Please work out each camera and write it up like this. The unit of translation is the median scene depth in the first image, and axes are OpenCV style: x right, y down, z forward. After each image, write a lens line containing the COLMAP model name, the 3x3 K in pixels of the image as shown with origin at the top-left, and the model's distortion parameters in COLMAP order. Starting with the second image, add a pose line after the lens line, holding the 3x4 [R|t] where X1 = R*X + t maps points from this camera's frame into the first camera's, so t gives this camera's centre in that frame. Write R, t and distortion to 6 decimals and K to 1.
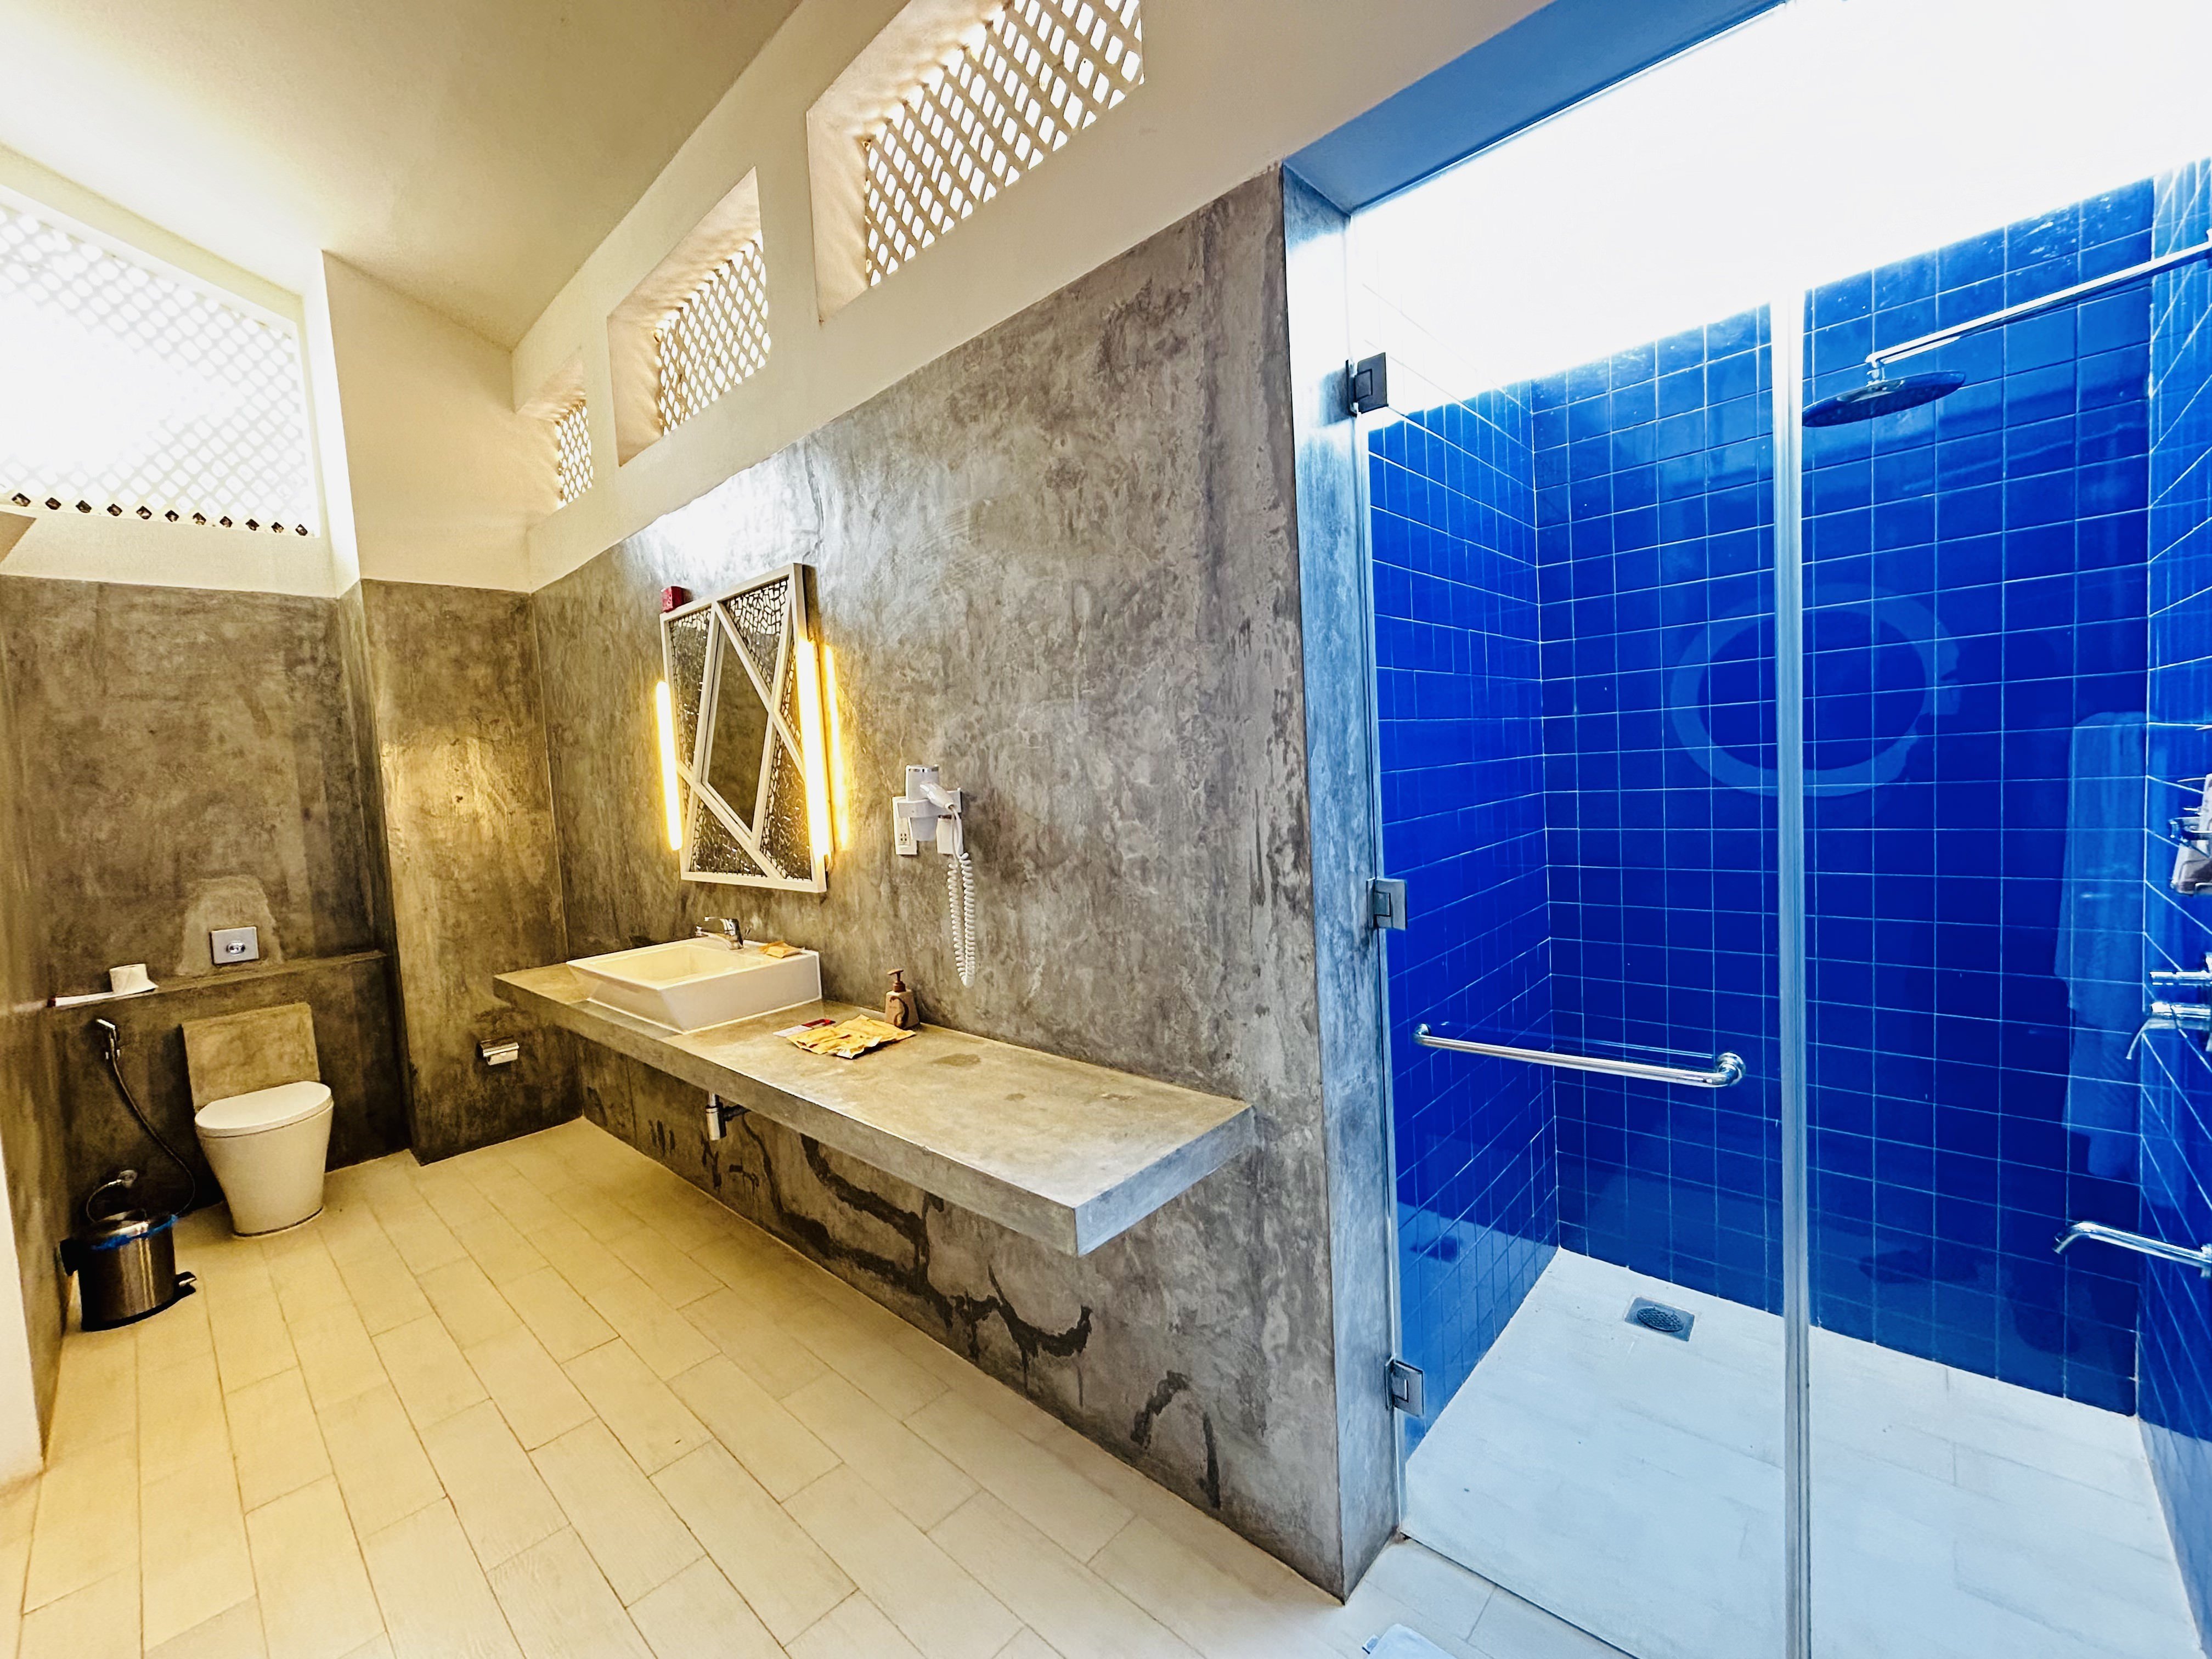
lens RADIAL K [[894.8, 0, 1105.9], [0, 894.8, 832.5], [0, 0, 1]] dist [-0.003141, -0.000215]
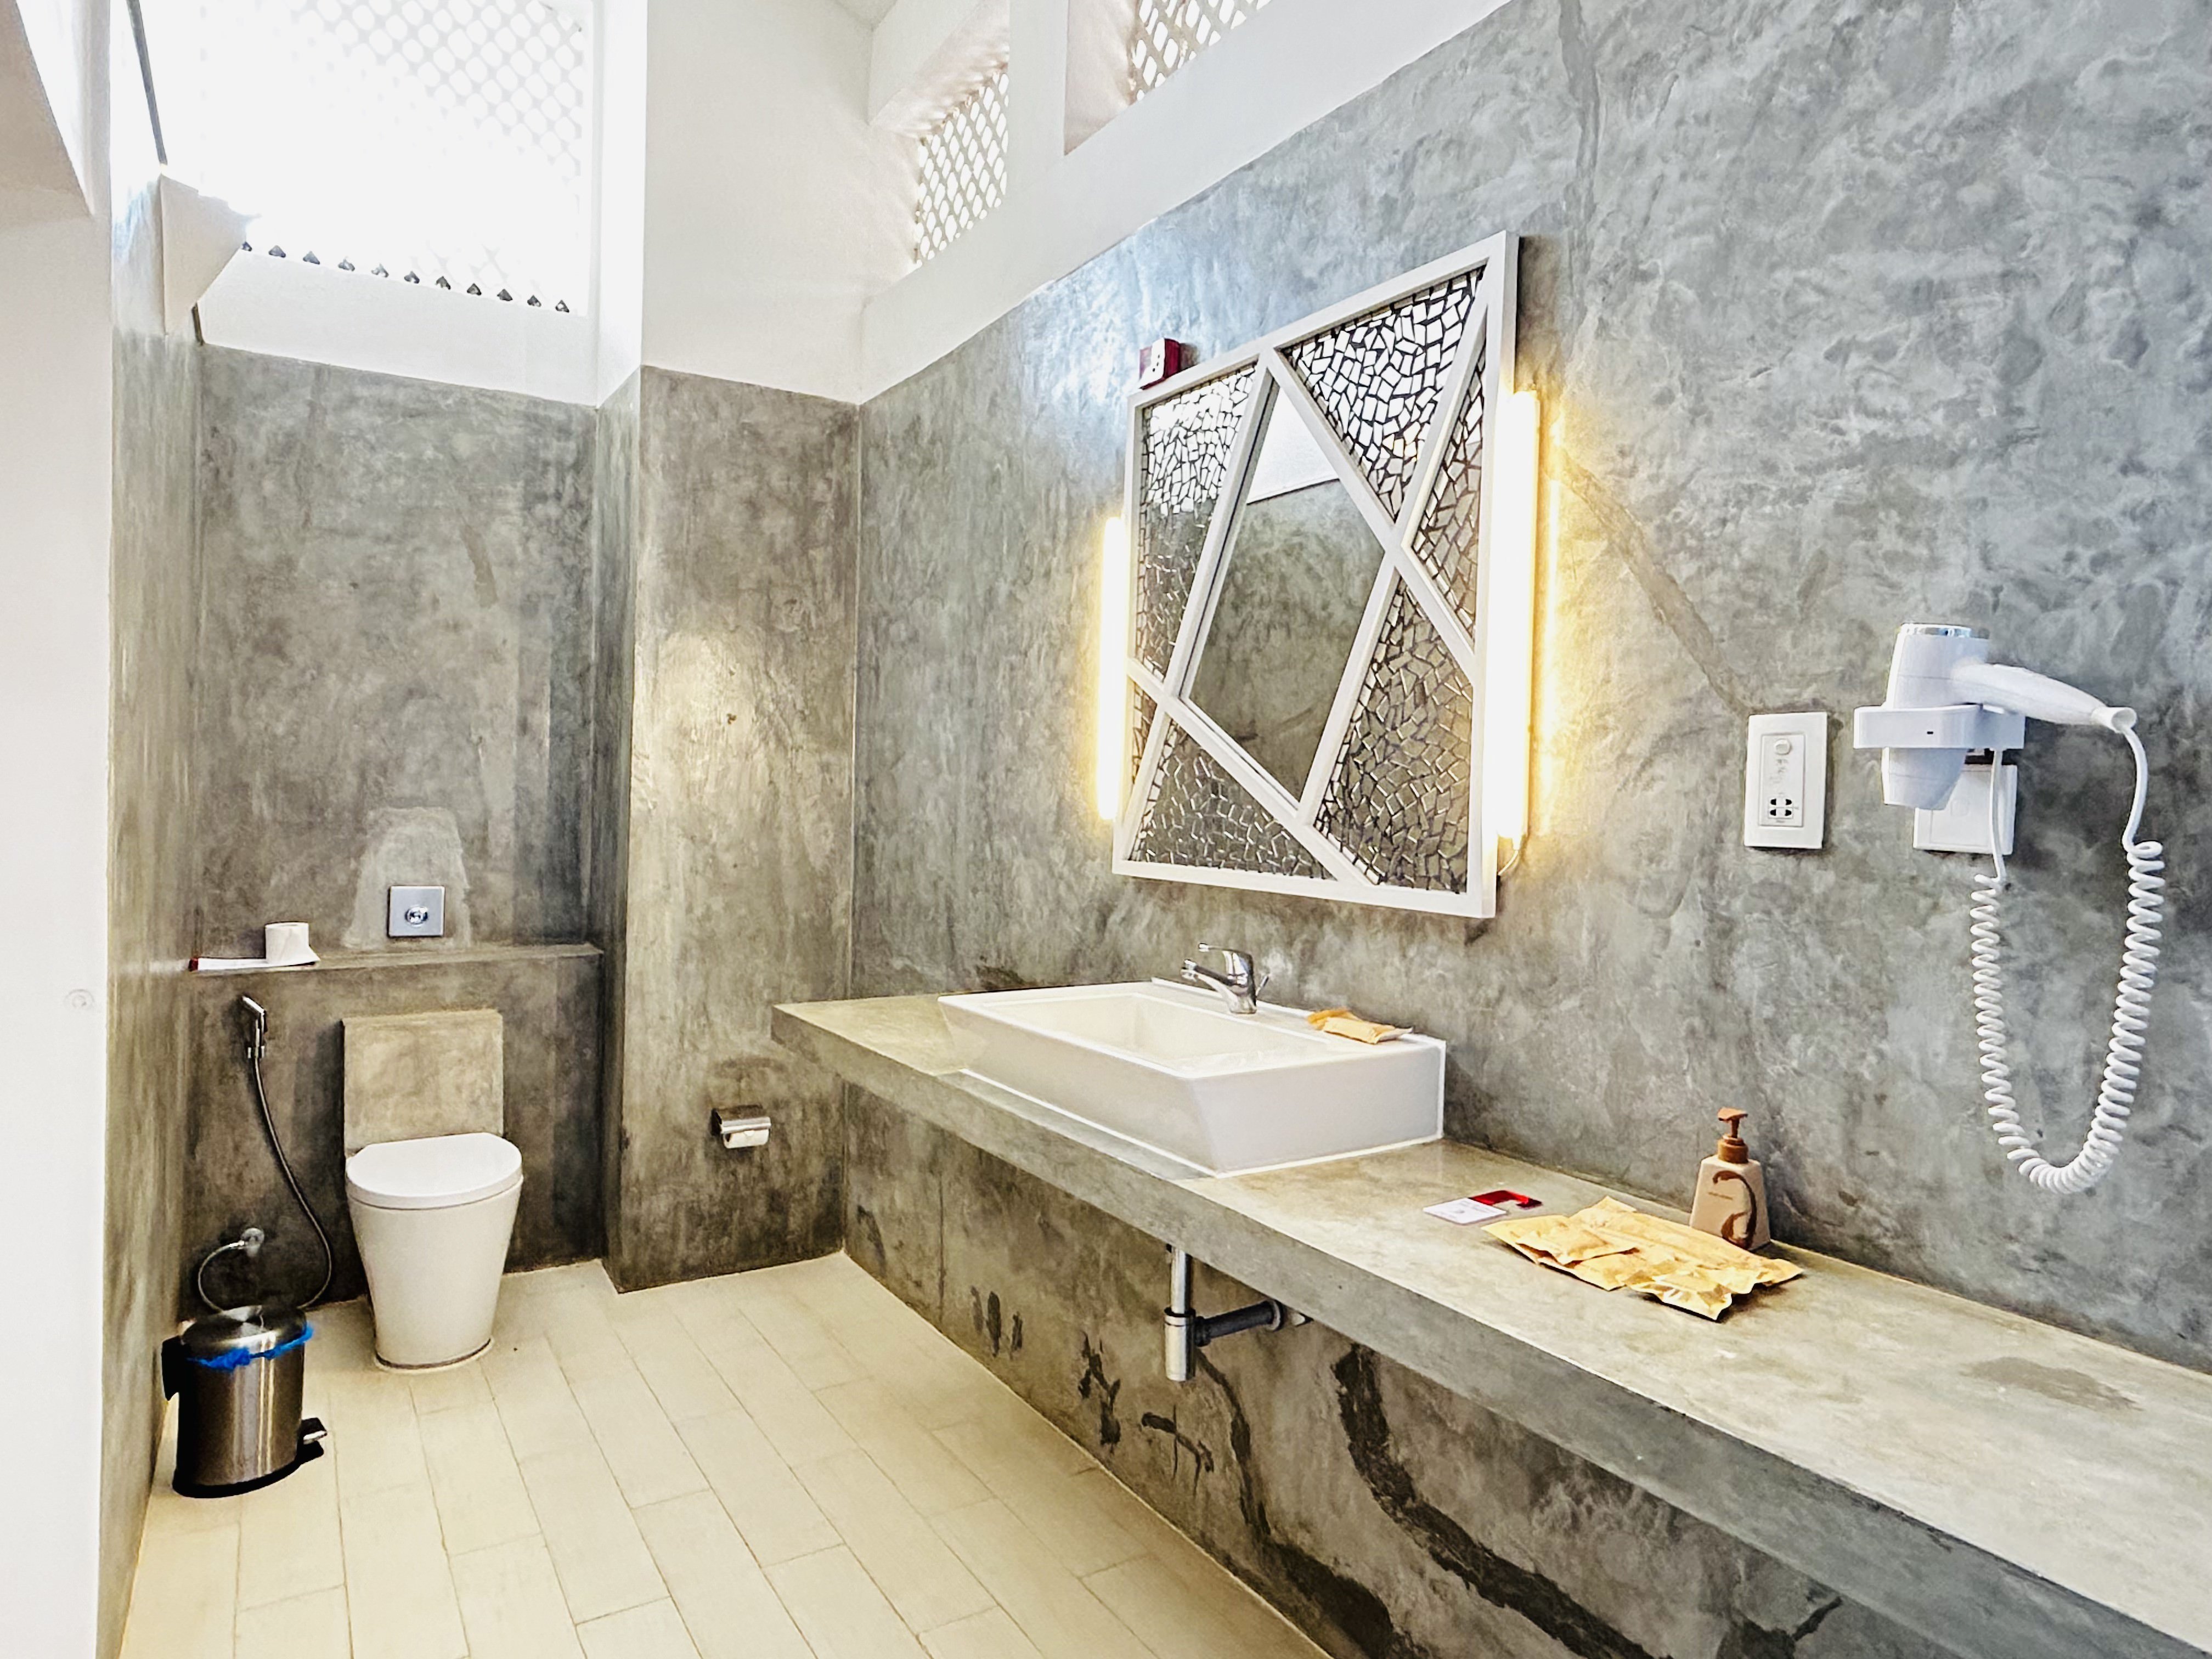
lens RADIAL K [[1311.7, 0, 1100.6], [0, 1311.7, 829.4], [0, 0, 1]] dist [-0.017488, 0.010487]
pose [[0.960491, 0.088628, -0.263822, -0.262425], [-0.098891, 0.994762, -0.025850, 0.045545], [0.260149, 0.050918, 0.964225, 0.212503]]
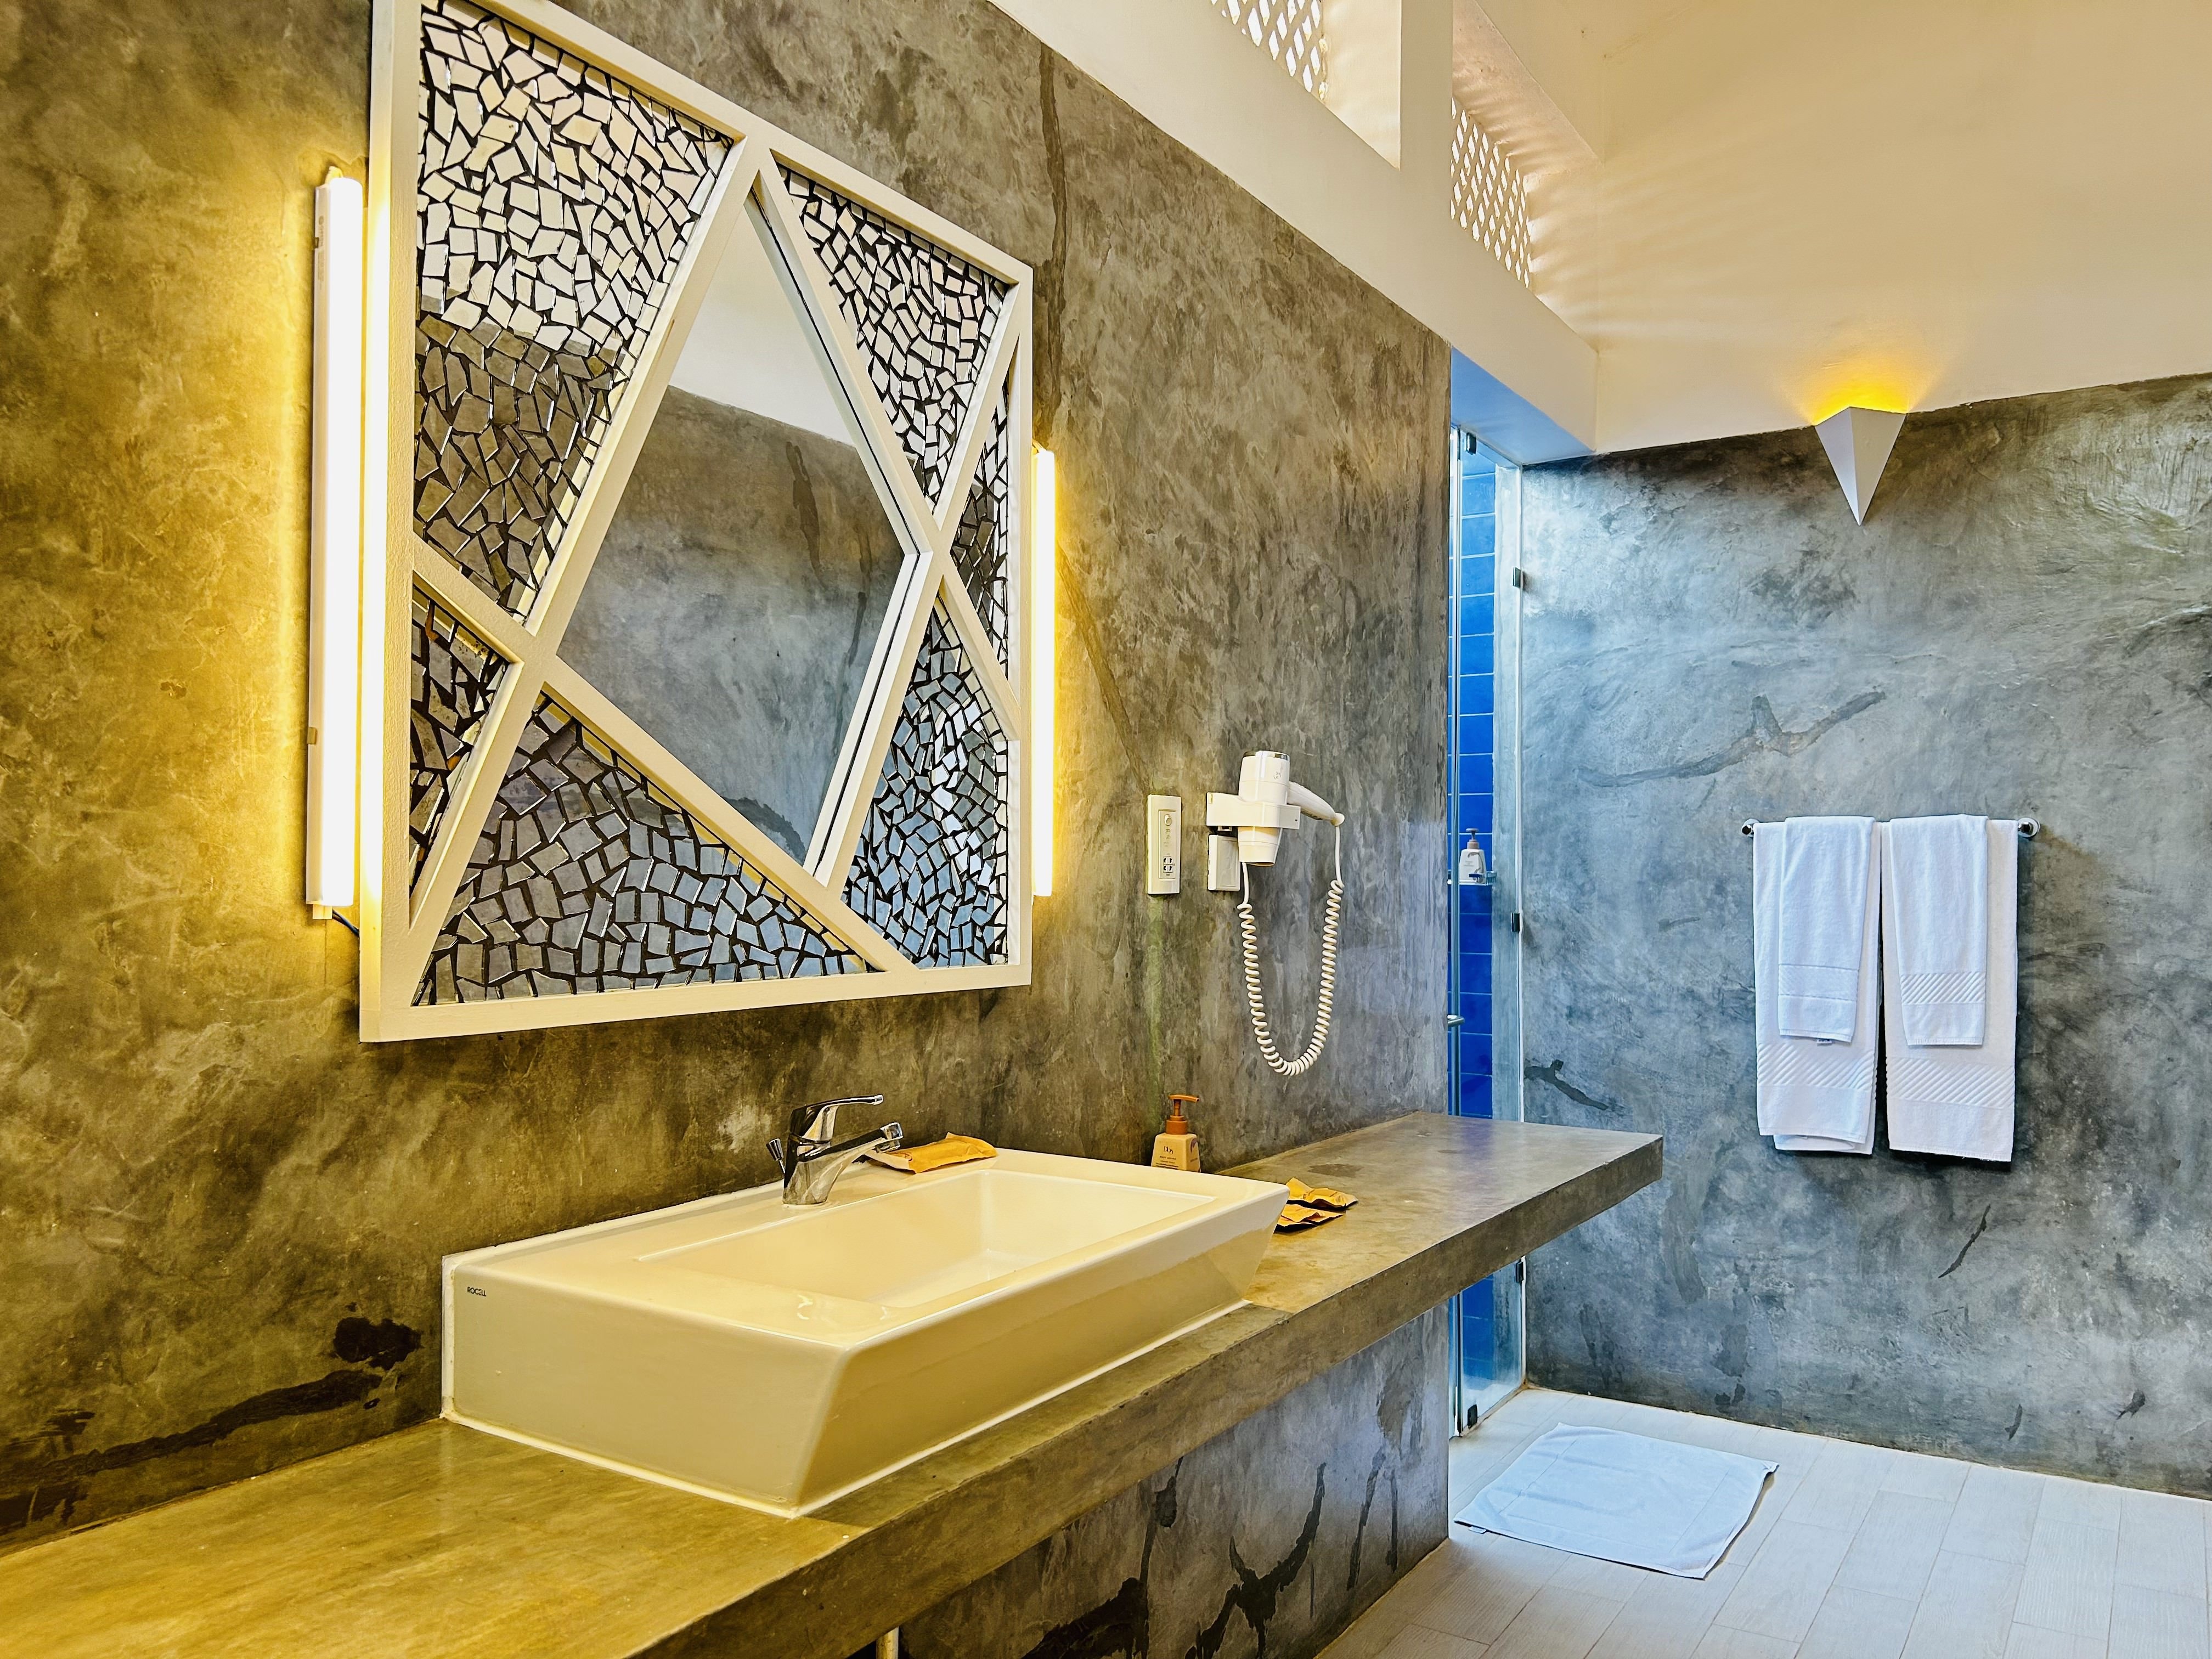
lens RADIAL K [[1648.6, 0, 1103.5], [0, 1648.6, 832.3], [0, 0, 1]] dist [0.052093, -0.019197]
pose [[-0.171693, 0.080082, 0.981890, -0.897277], [0.068169, 0.995267, -0.069253, 0.039455], [-0.982789, 0.055044, -0.176339, 0.861417]]
